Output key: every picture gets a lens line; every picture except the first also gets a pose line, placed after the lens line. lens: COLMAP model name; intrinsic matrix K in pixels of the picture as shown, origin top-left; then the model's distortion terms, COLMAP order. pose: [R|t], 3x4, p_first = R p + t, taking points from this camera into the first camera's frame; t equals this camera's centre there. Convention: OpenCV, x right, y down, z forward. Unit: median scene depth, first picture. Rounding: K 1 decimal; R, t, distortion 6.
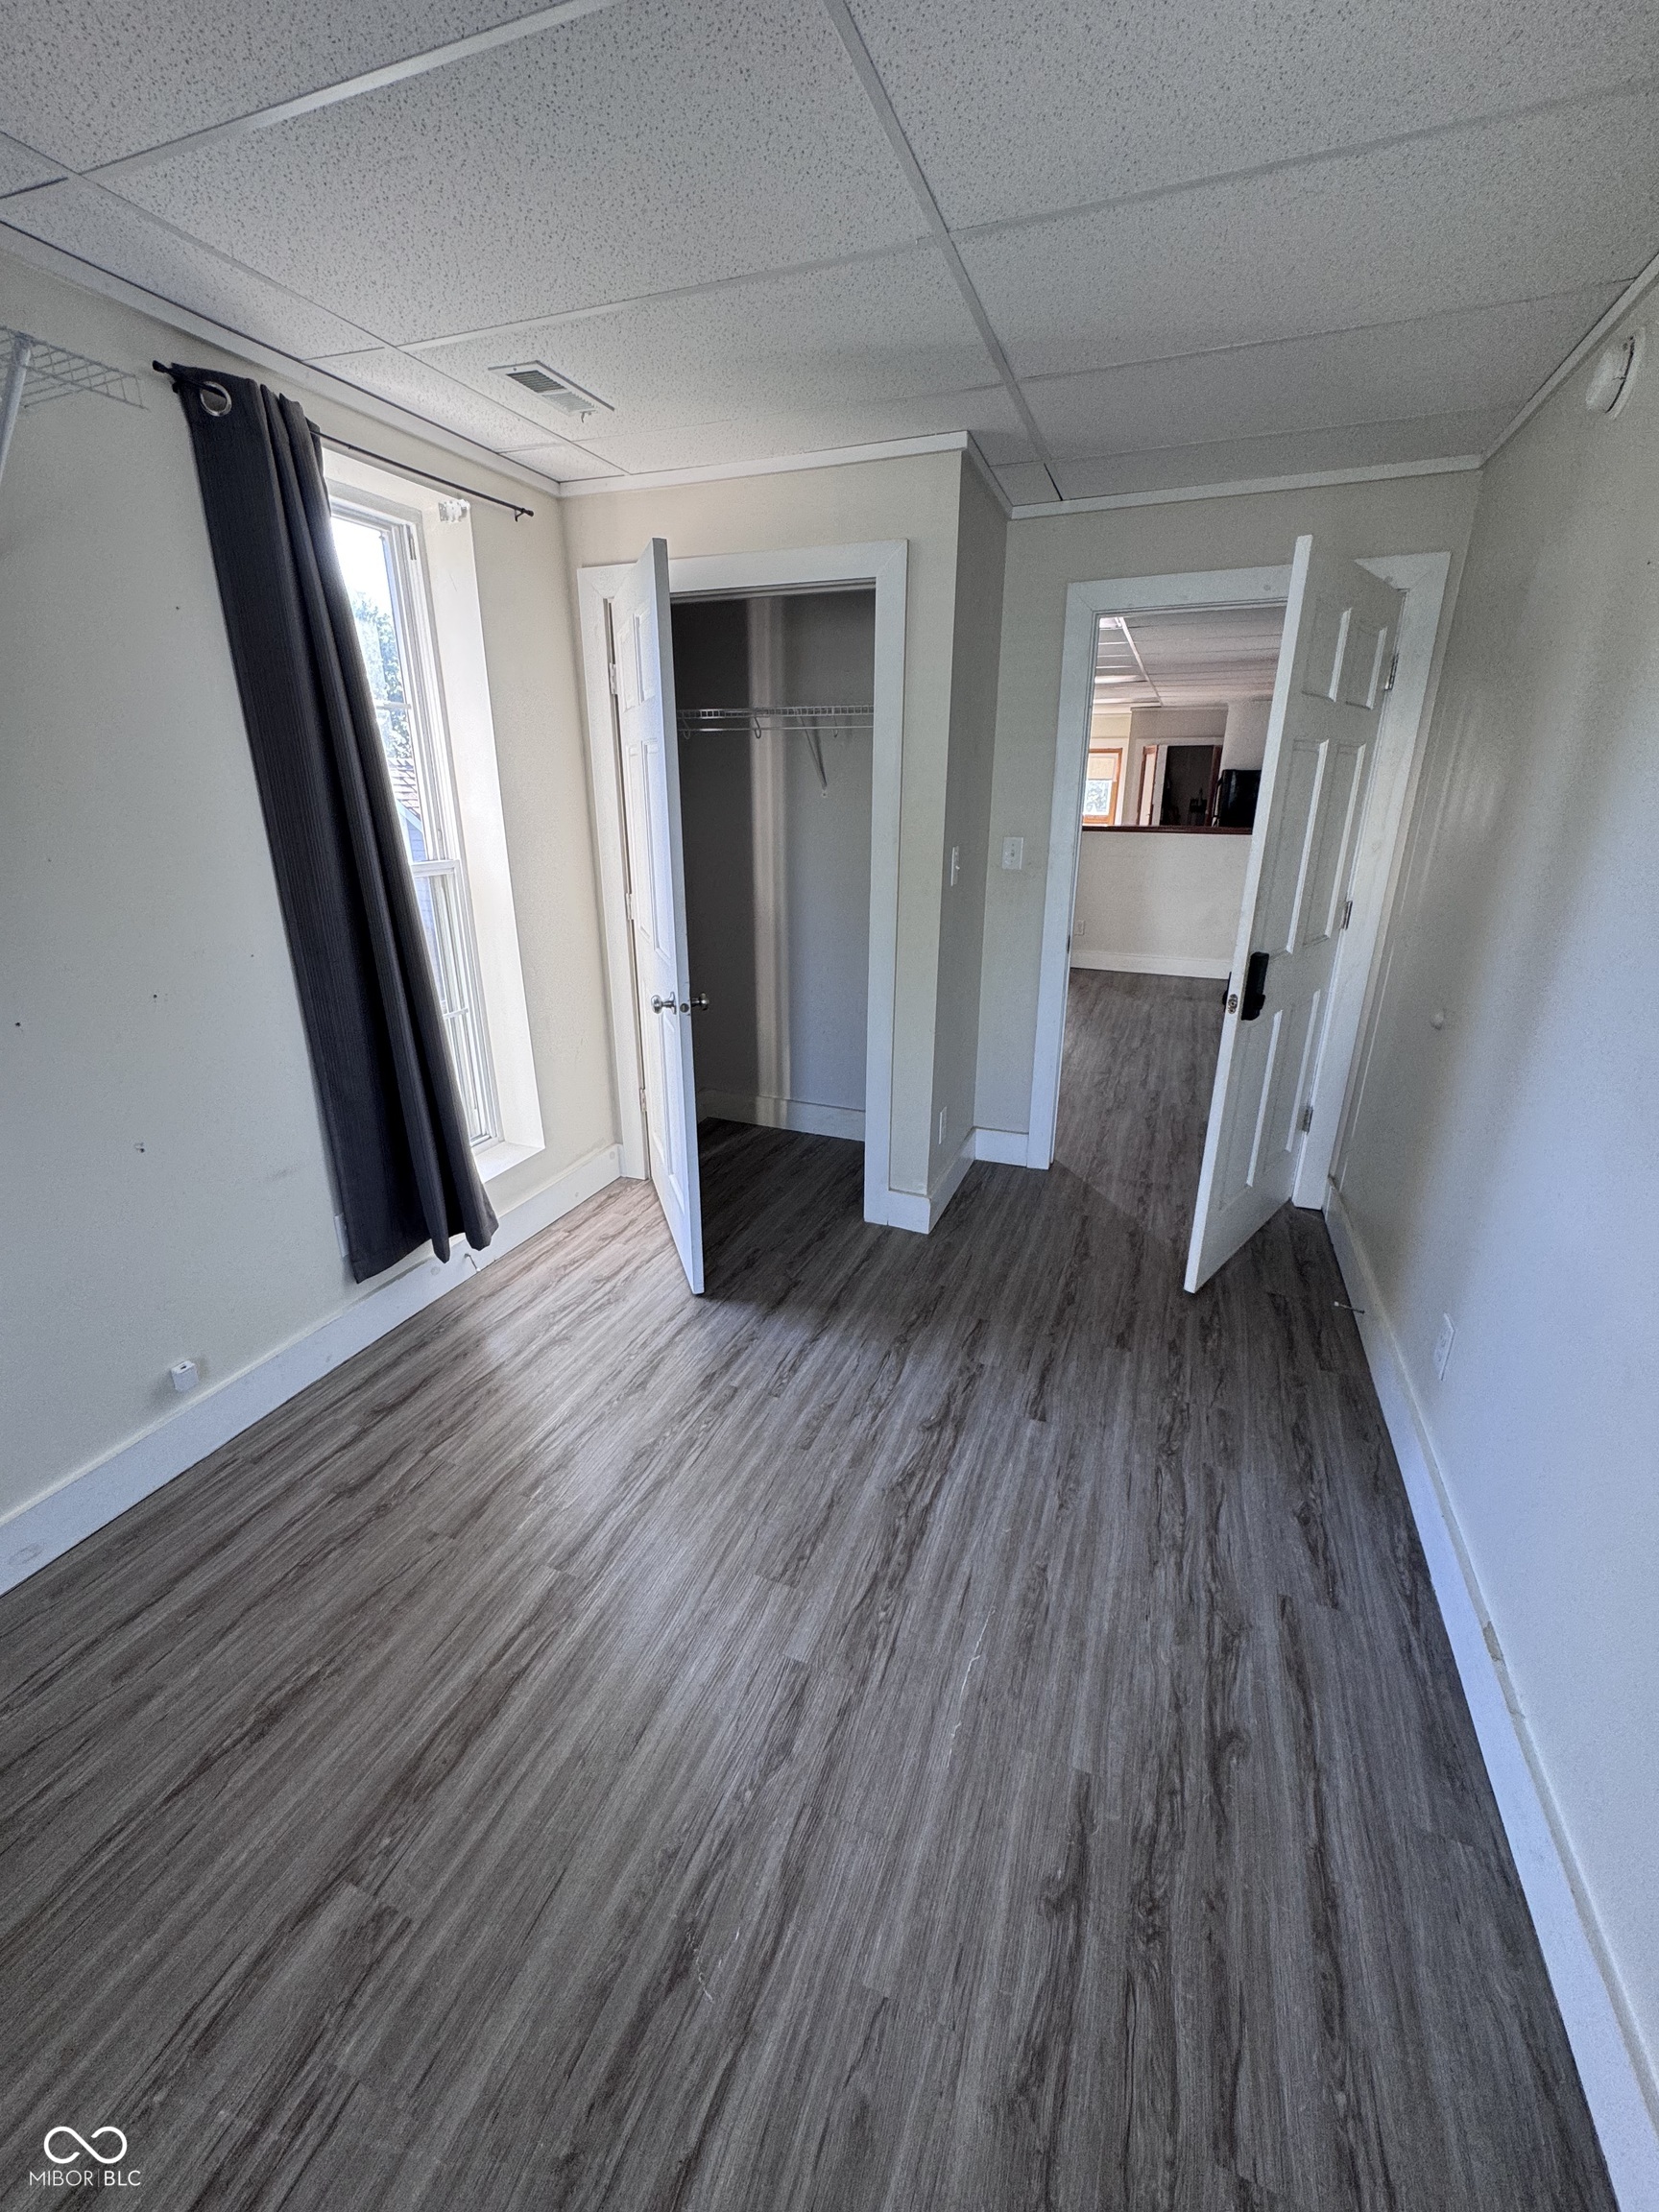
lens RADIAL K [[881.6, 0, 833.9], [0, 881.6, 1102.1], [0, 0, 1]] dist [-0.003137, 0.000338]
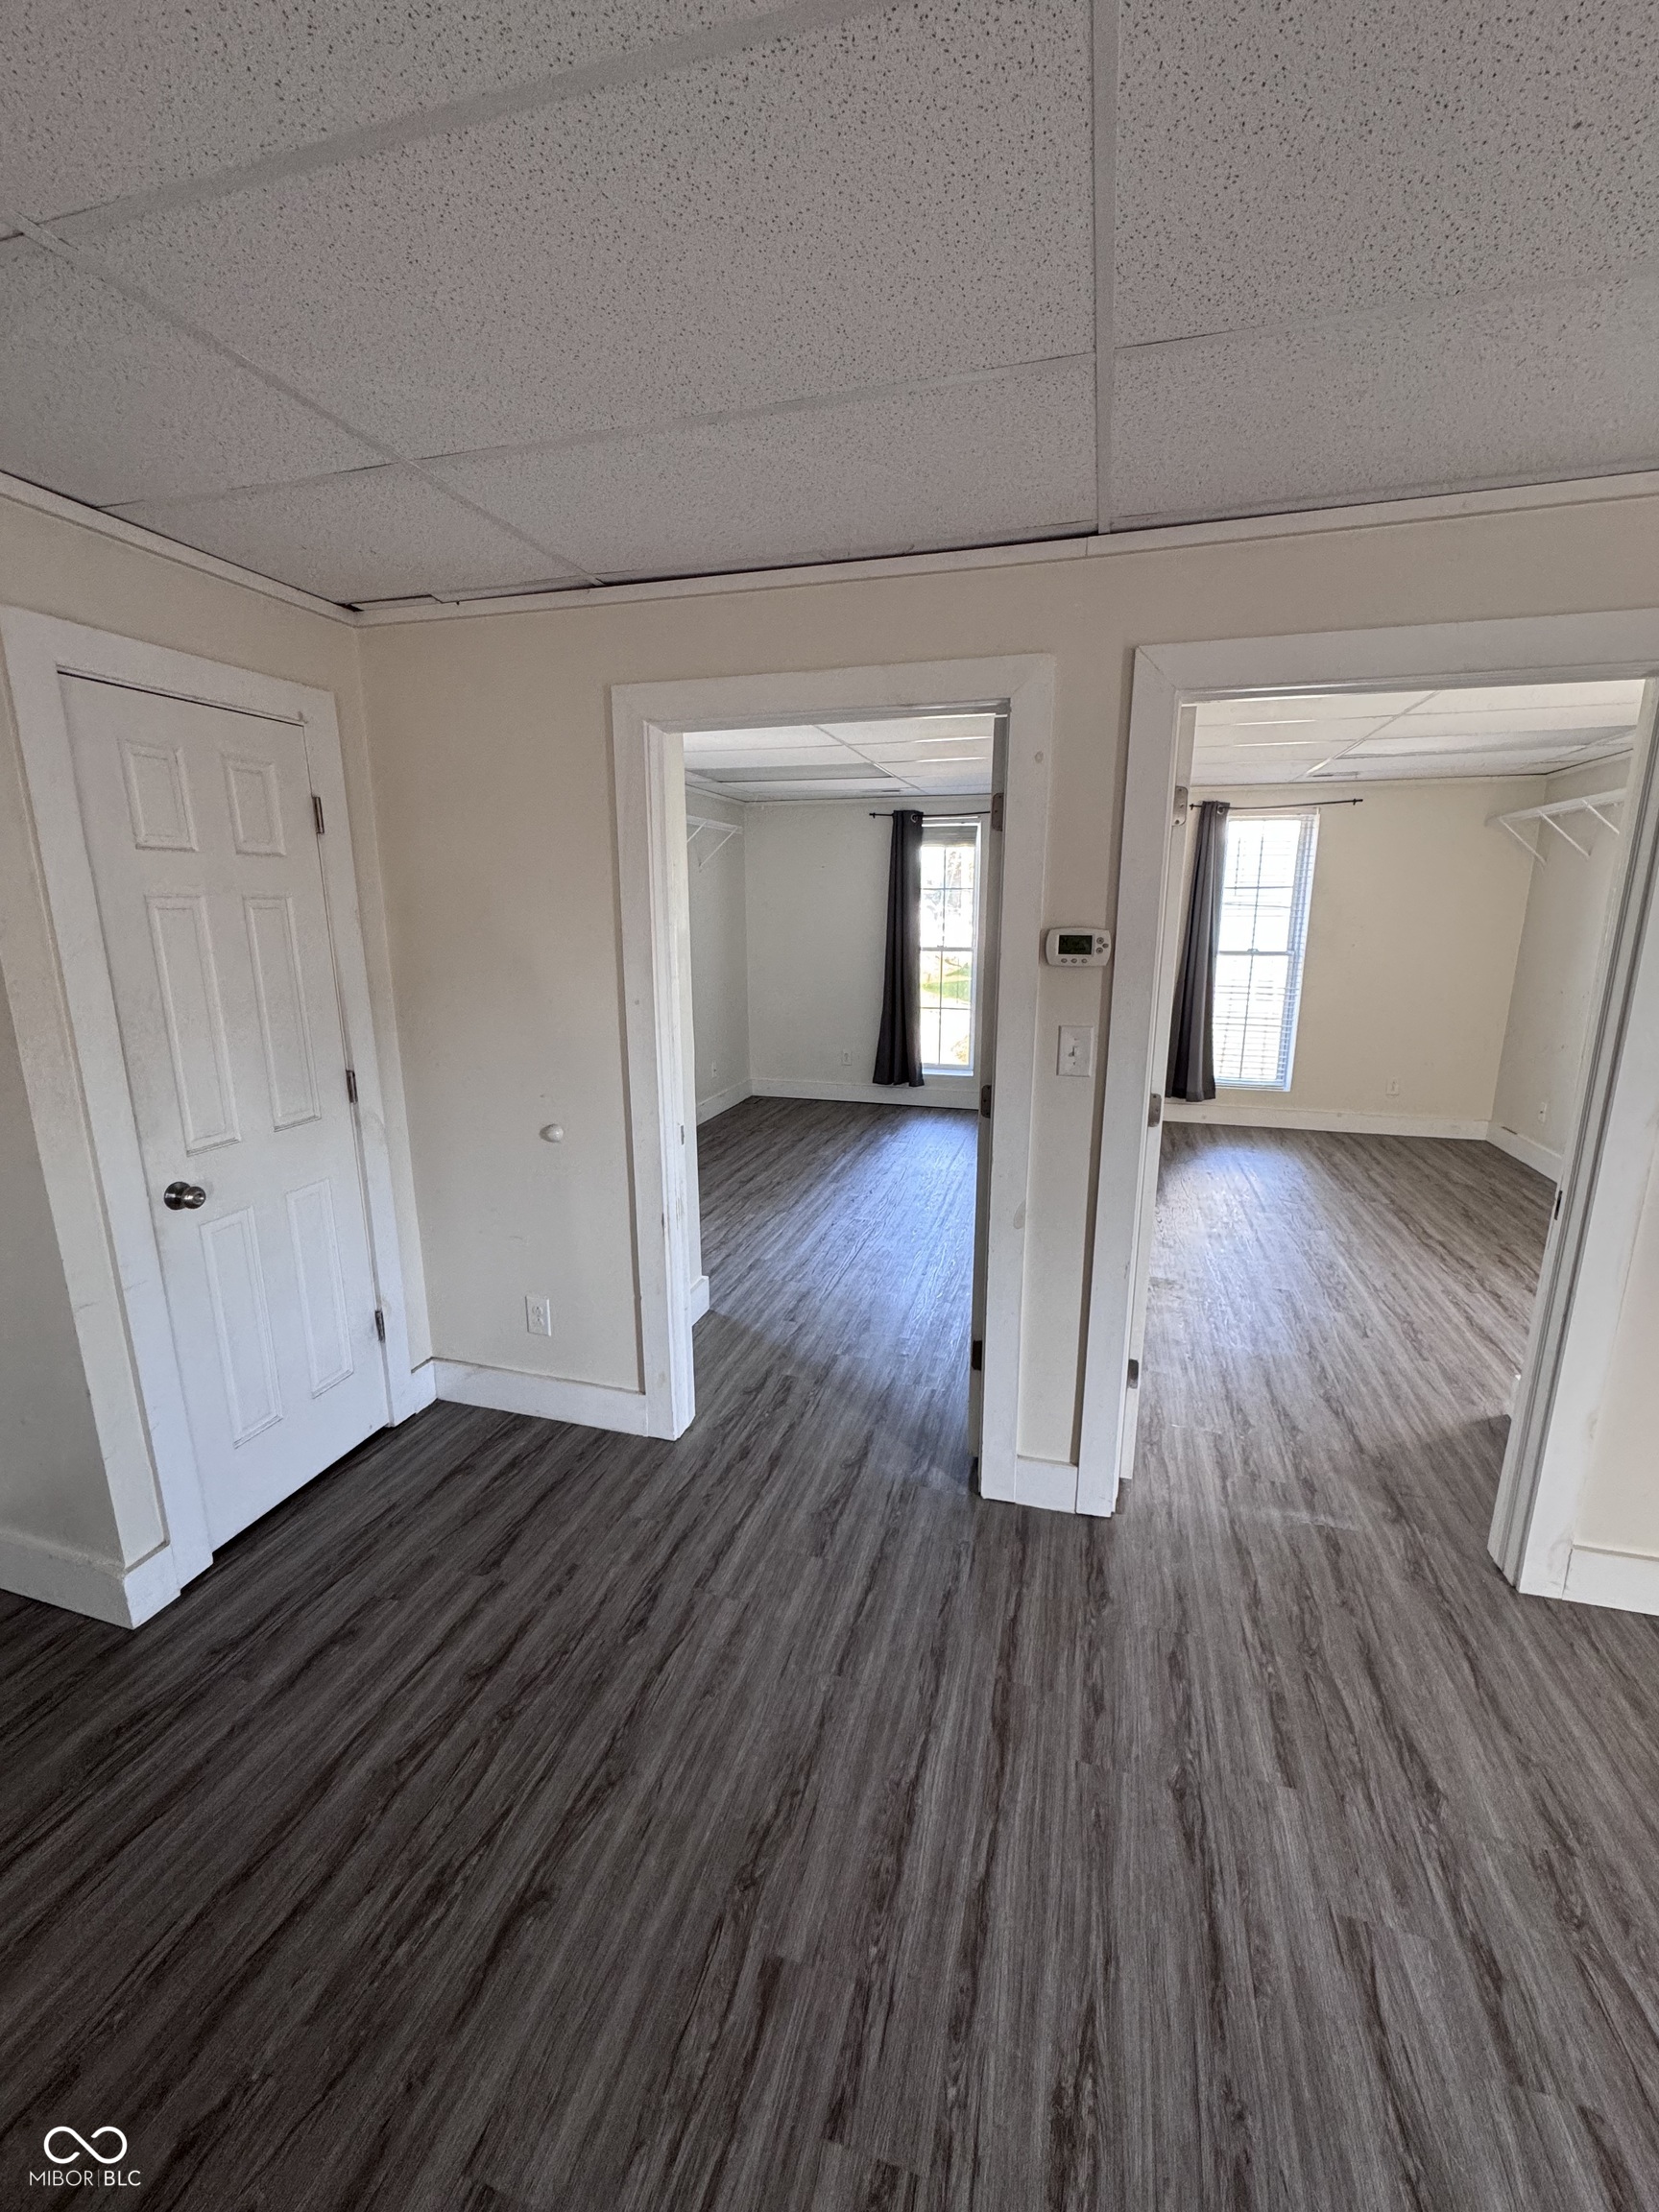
lens RADIAL K [[881.6, 0, 835.5], [0, 881.6, 1106.5], [0, 0, 1]] dist [-0.003137, 0.000338]
pose [[-0.996291, 0.022653, -0.083013, 1.357701], [-0.026002, 0.840369, 0.541391, -0.923872], [0.082026, 0.541542, -0.836663, 2.399737]]
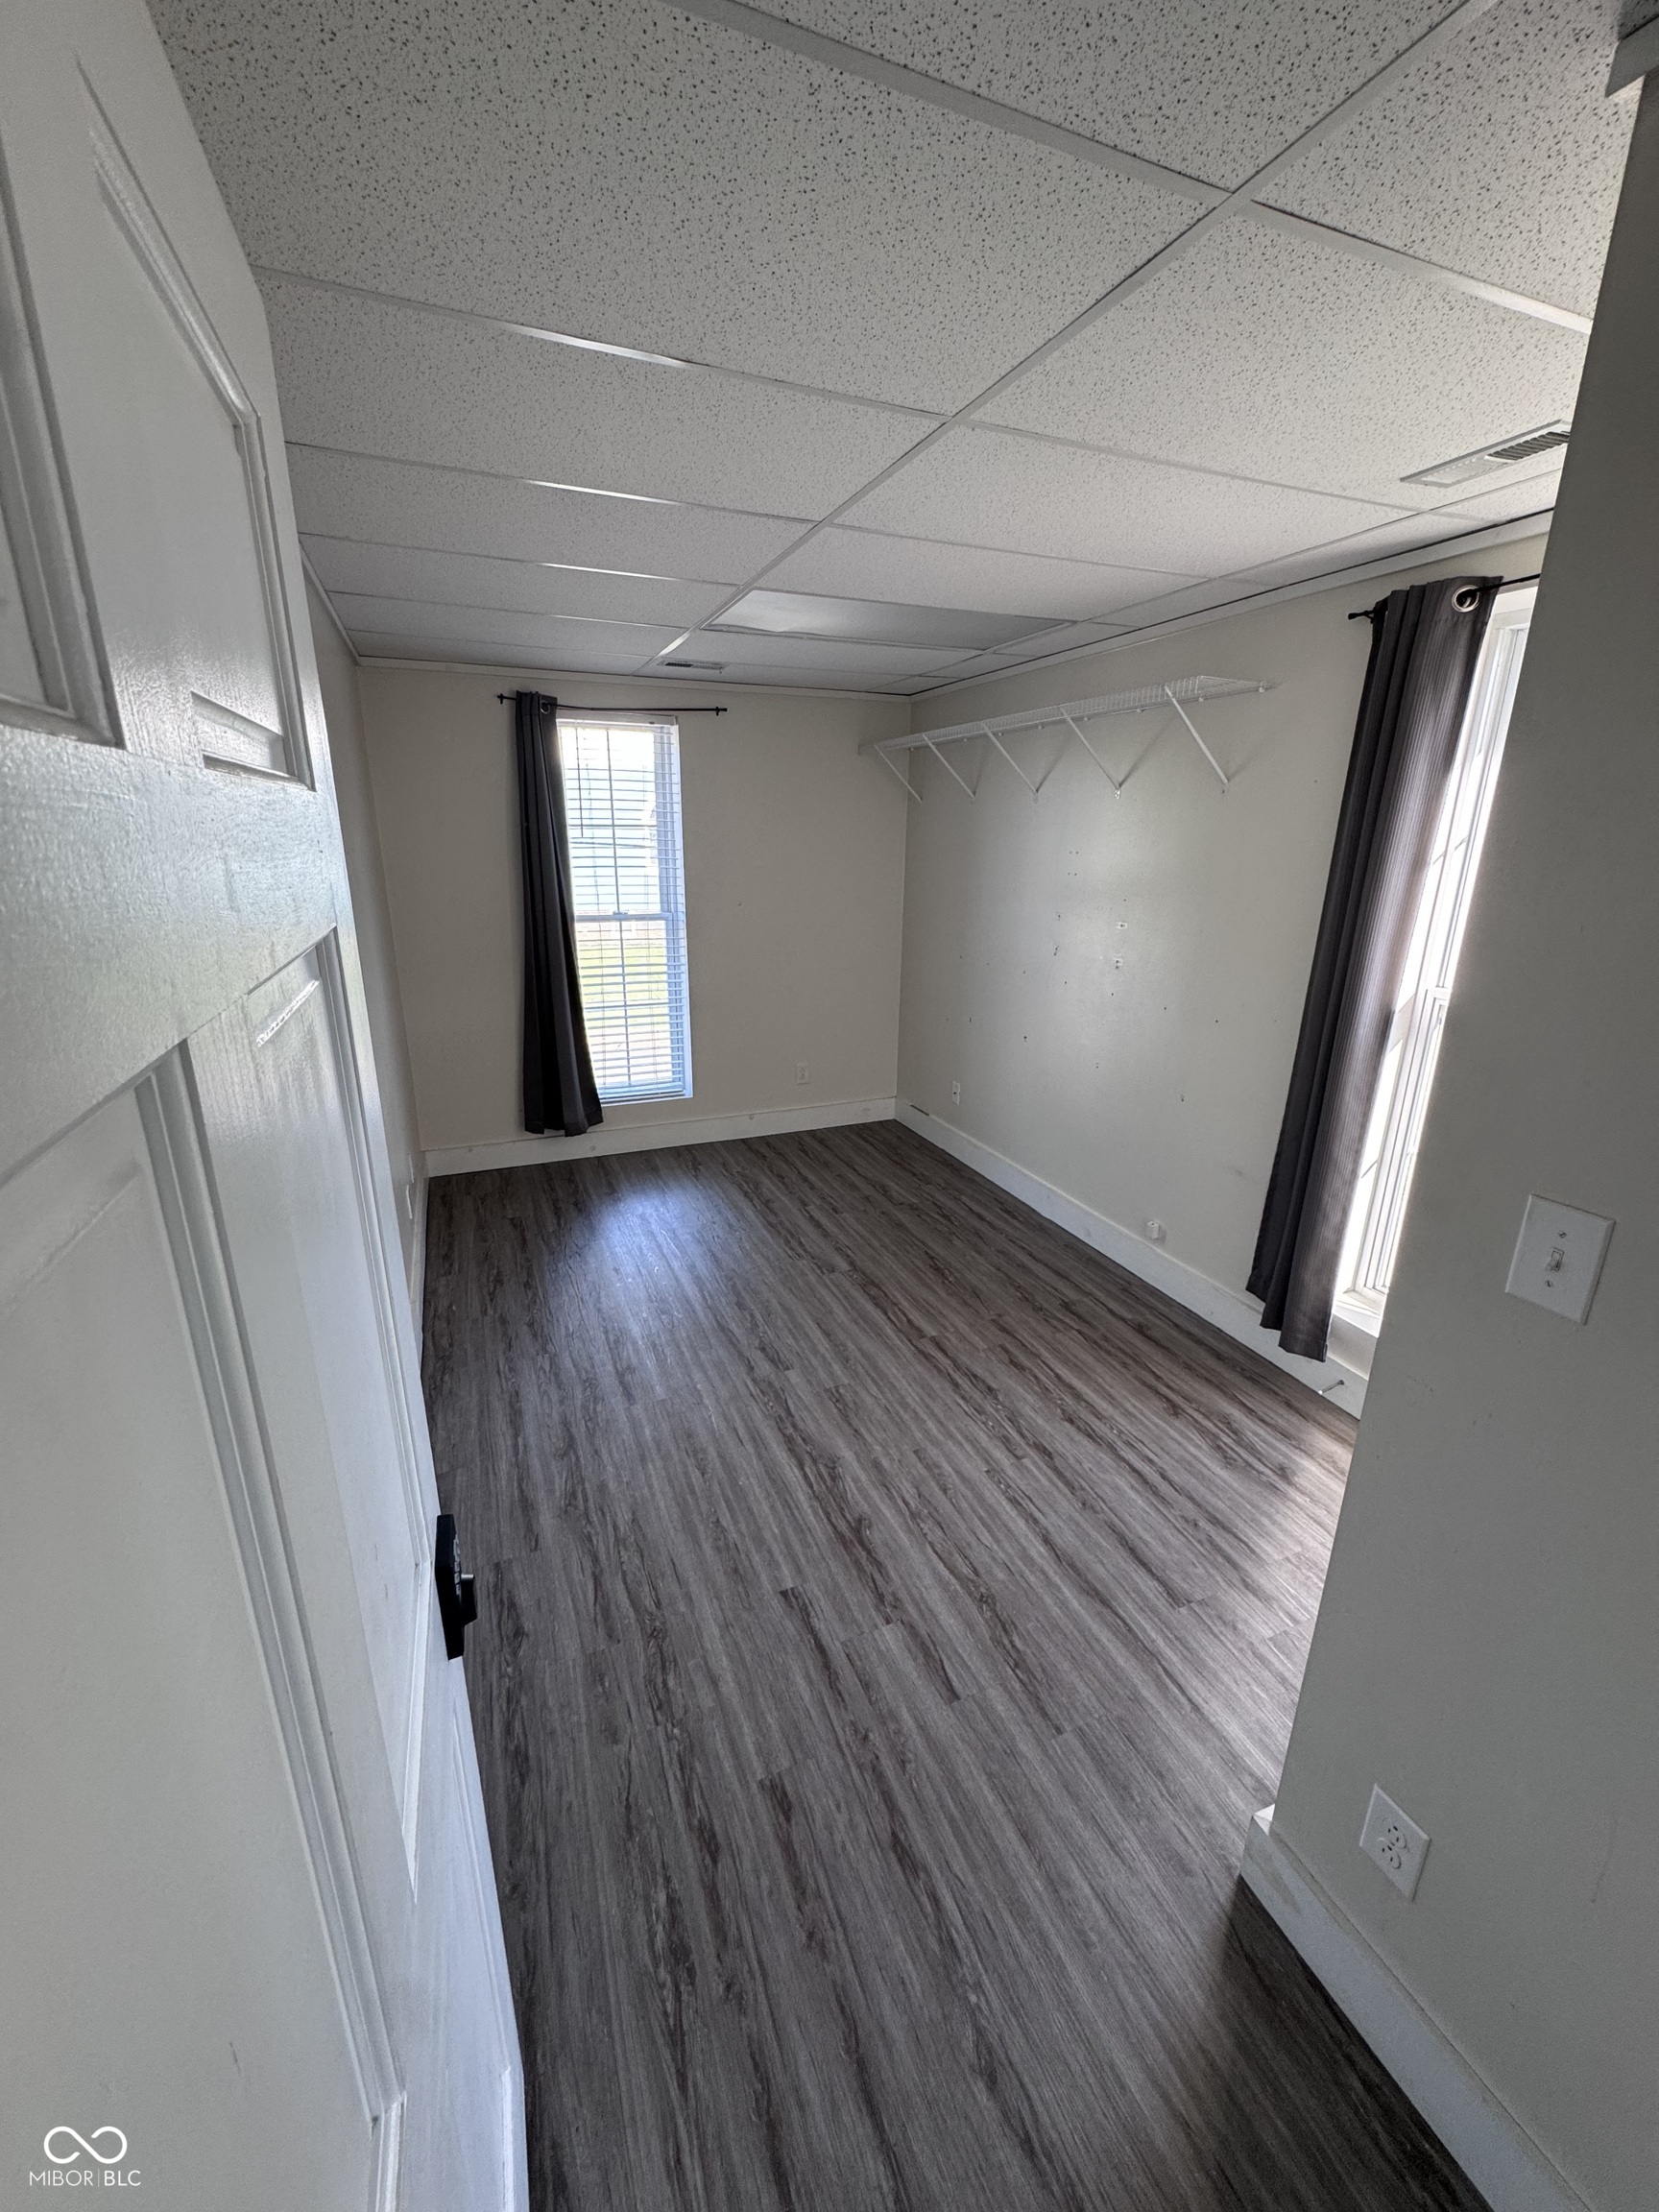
lens RADIAL K [[881.6, 0, 814.2], [0, 881.6, 1100.9], [0, 0, 1]] dist [-0.003137, 0.000338]
pose [[-0.731618, 0.194833, -0.653281, 0.801192], [-0.238177, 0.824847, 0.512738, -0.610489], [0.638755, 0.530724, -0.557067, 1.410420]]
